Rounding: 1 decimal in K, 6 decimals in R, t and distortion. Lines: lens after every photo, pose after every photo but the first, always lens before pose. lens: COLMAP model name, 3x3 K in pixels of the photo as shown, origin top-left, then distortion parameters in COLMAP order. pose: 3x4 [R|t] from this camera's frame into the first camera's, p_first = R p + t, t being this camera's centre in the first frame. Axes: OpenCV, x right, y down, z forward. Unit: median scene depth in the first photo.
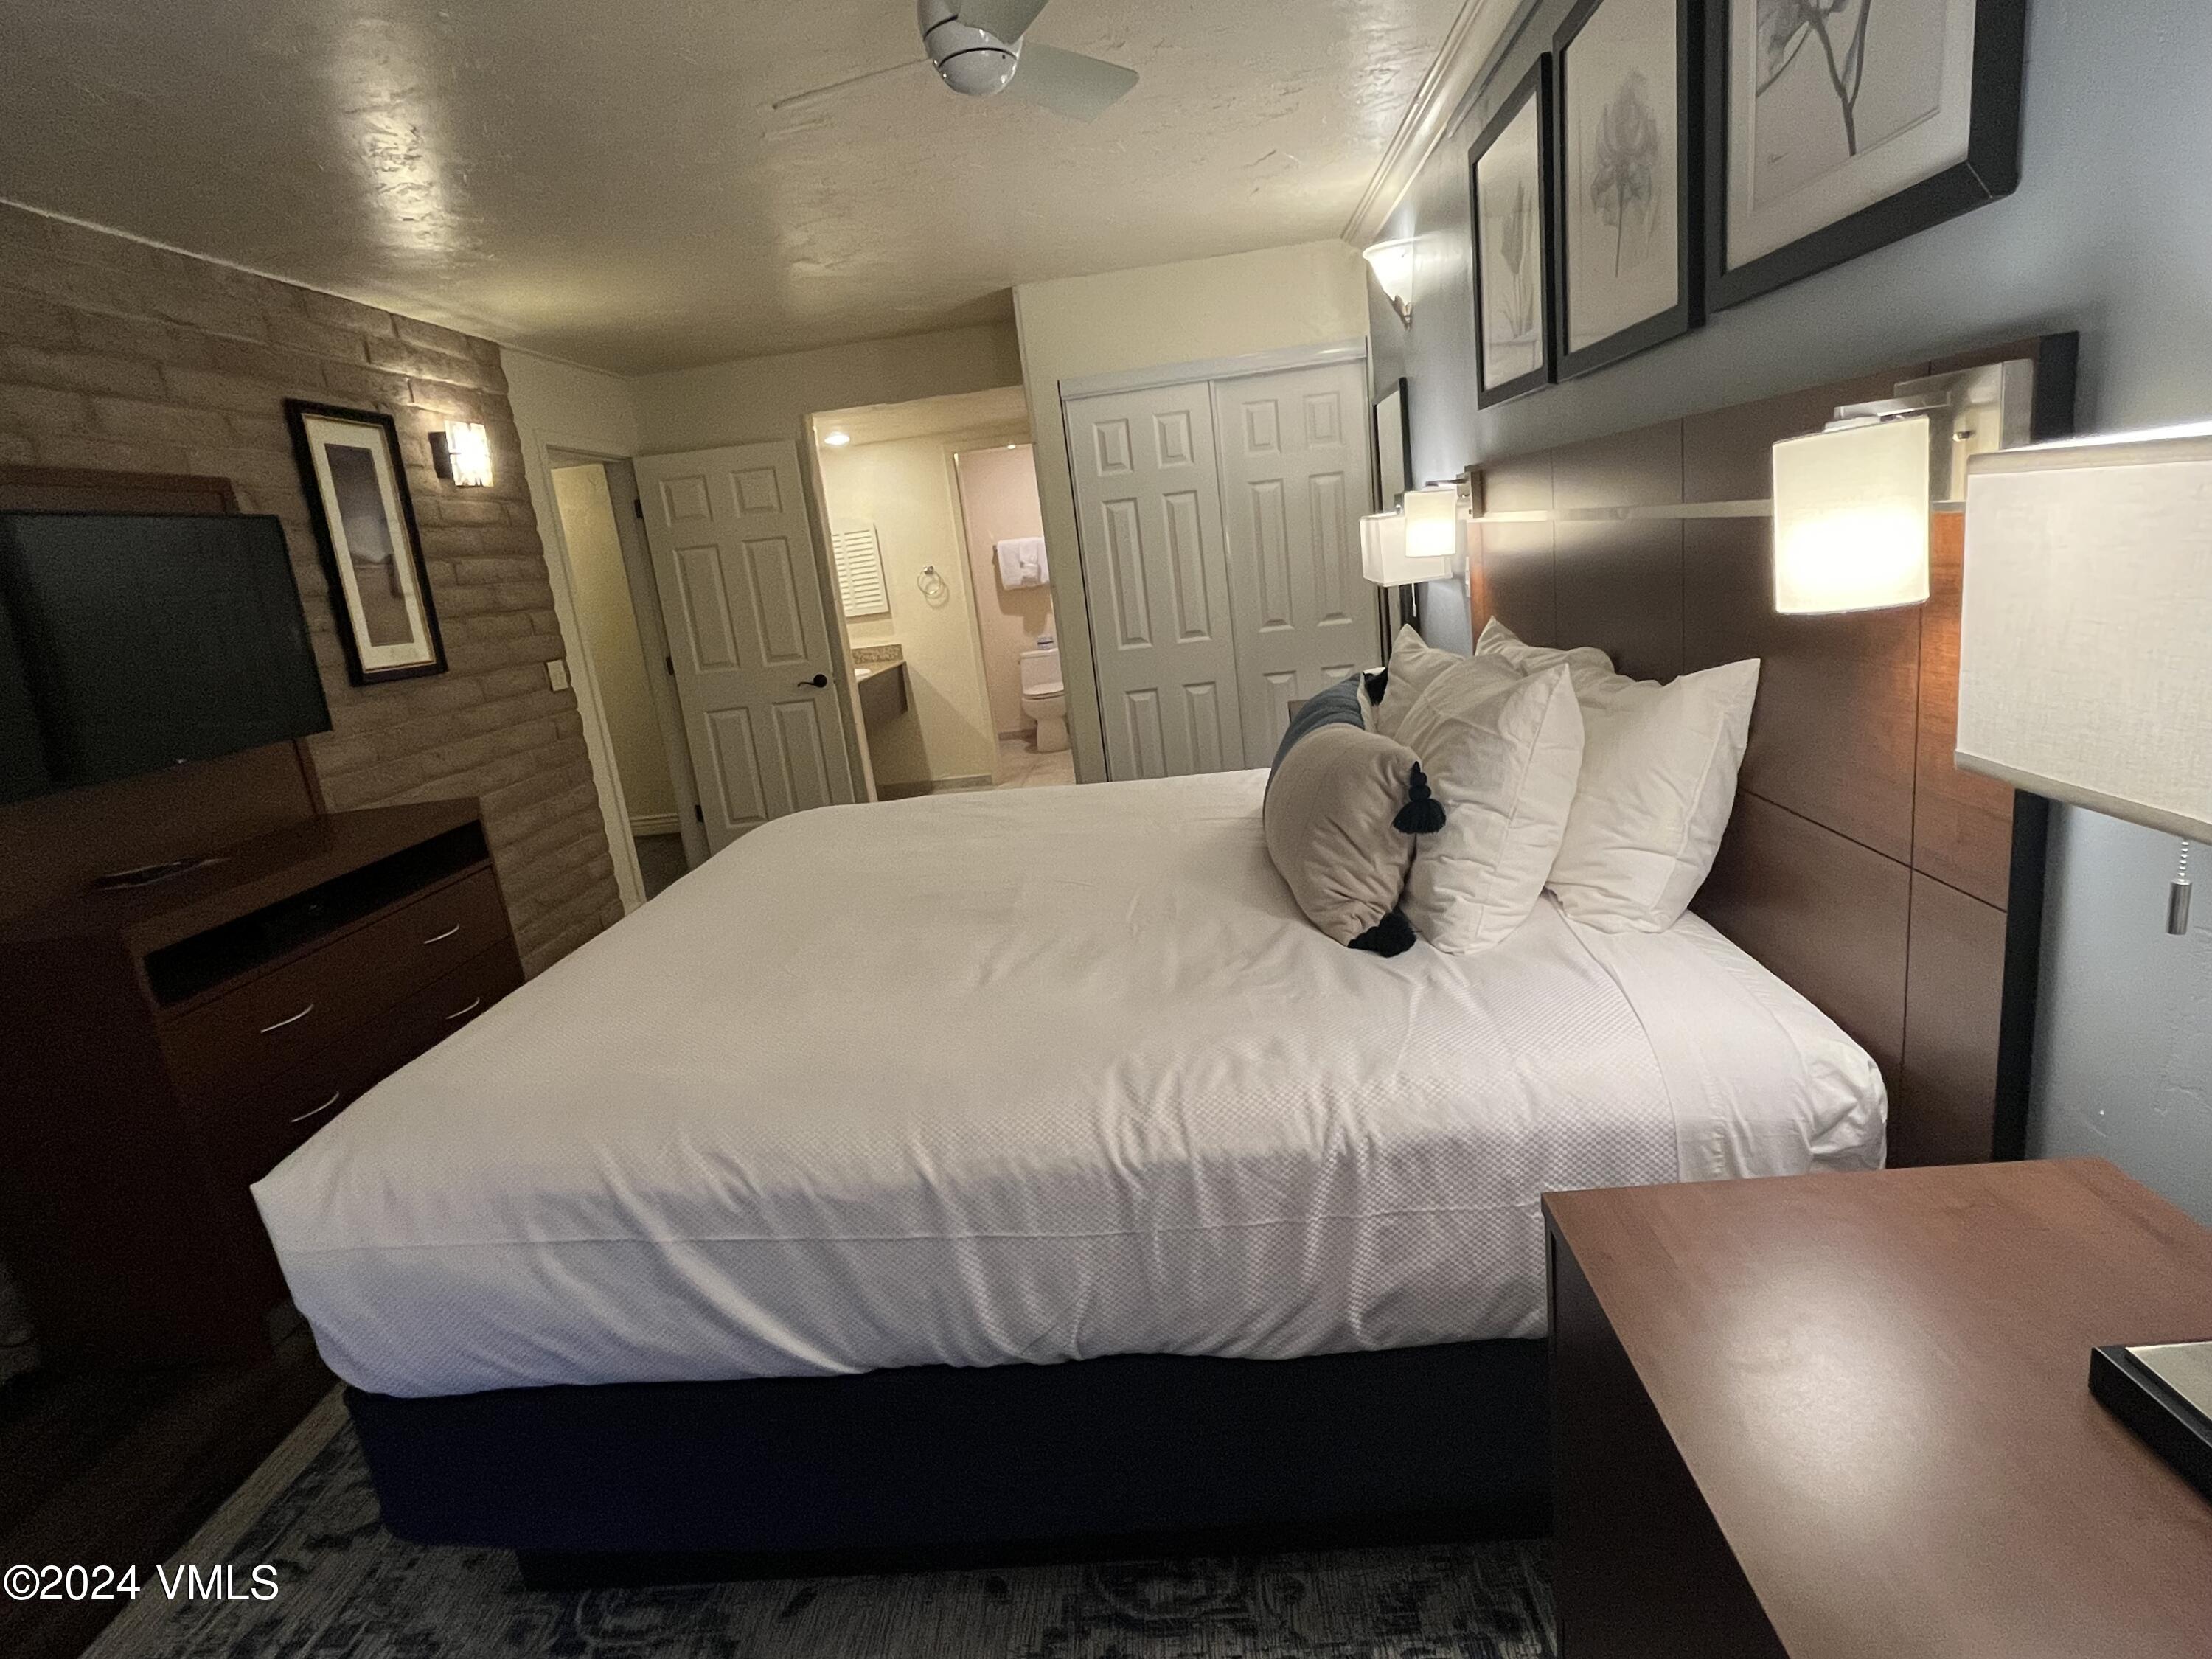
lens RADIAL K [[1173.4, 0, 1104.8], [0, 1173.4, 829.1], [0, 0, 1]] dist [0.005044, 0.001333]
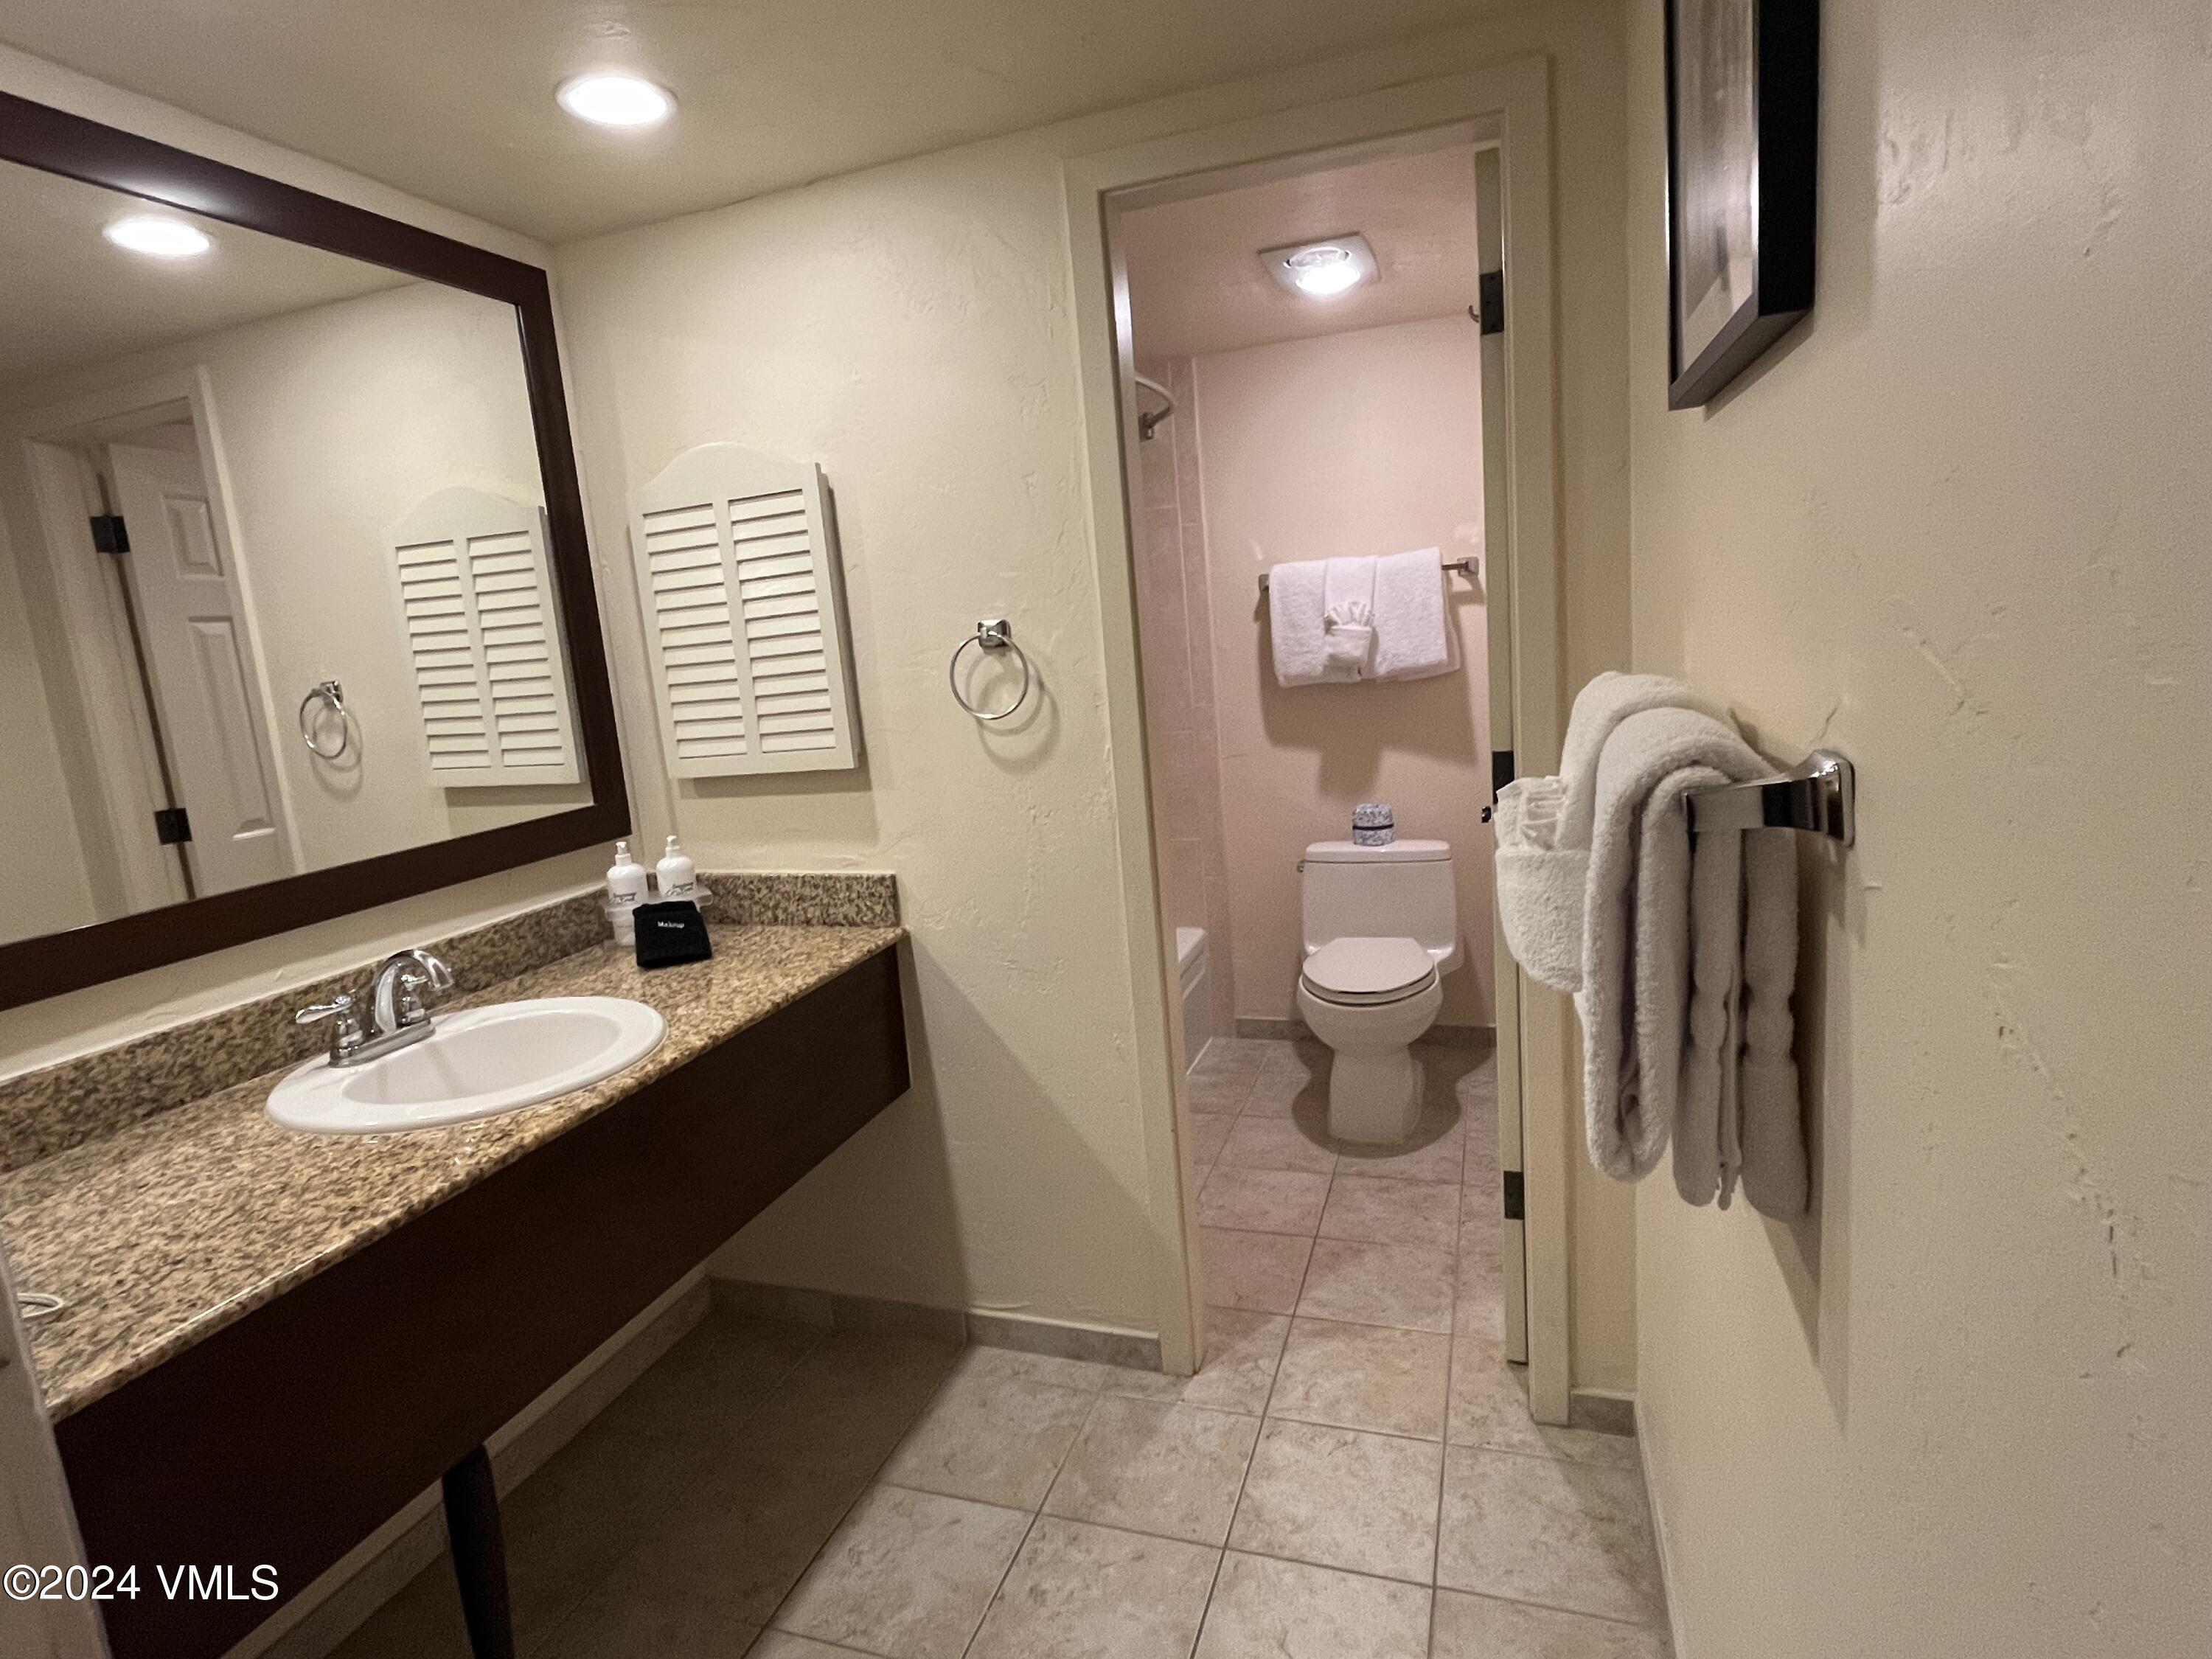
lens RADIAL K [[1173.4, 0, 1099.4], [0, 1173.4, 830.1], [0, 0, 1]] dist [0.005044, 0.001333]
pose [[0.966658, 0.078892, -0.243614, -0.051692], [-0.089849, 0.995369, -0.034180, -0.161646], [0.239789, 0.054929, 0.969270, 0.713548]]
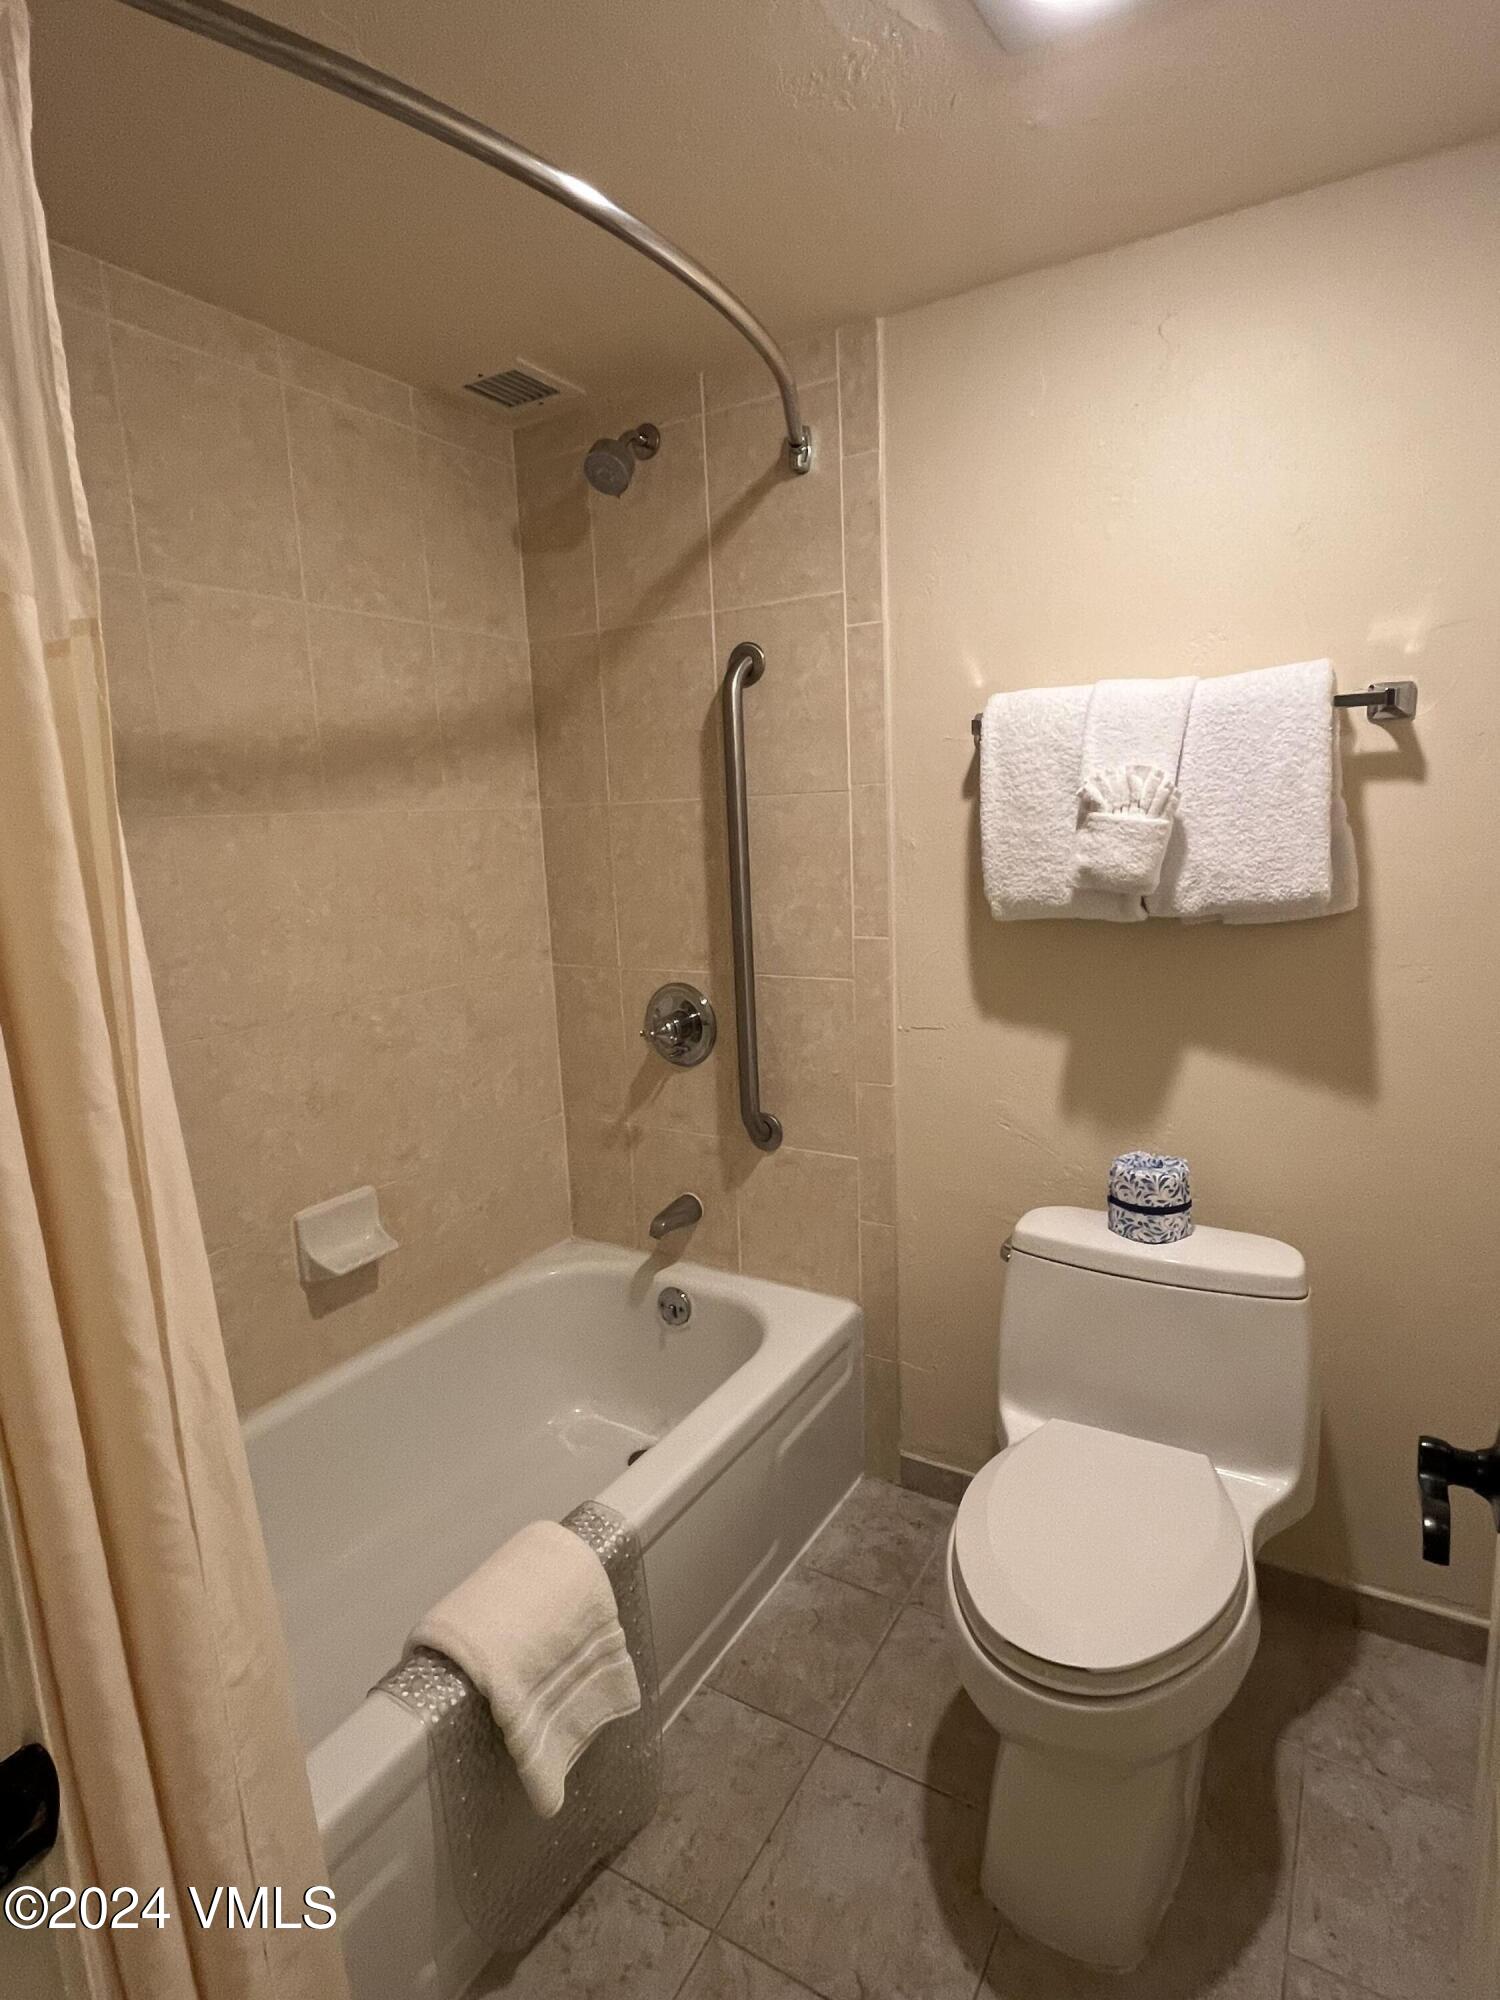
lens RADIAL K [[1061.0, 0, 748.5], [0, 1061.0, 996.7], [0, 0, 1]] dist [0.005044, 0.001333]
pose [[0.887470, 0.152163, -0.435021, -0.044642], [-0.162881, 0.986563, 0.012797, -0.219647], [0.431123, 0.059499, 0.900329, 0.955049]]
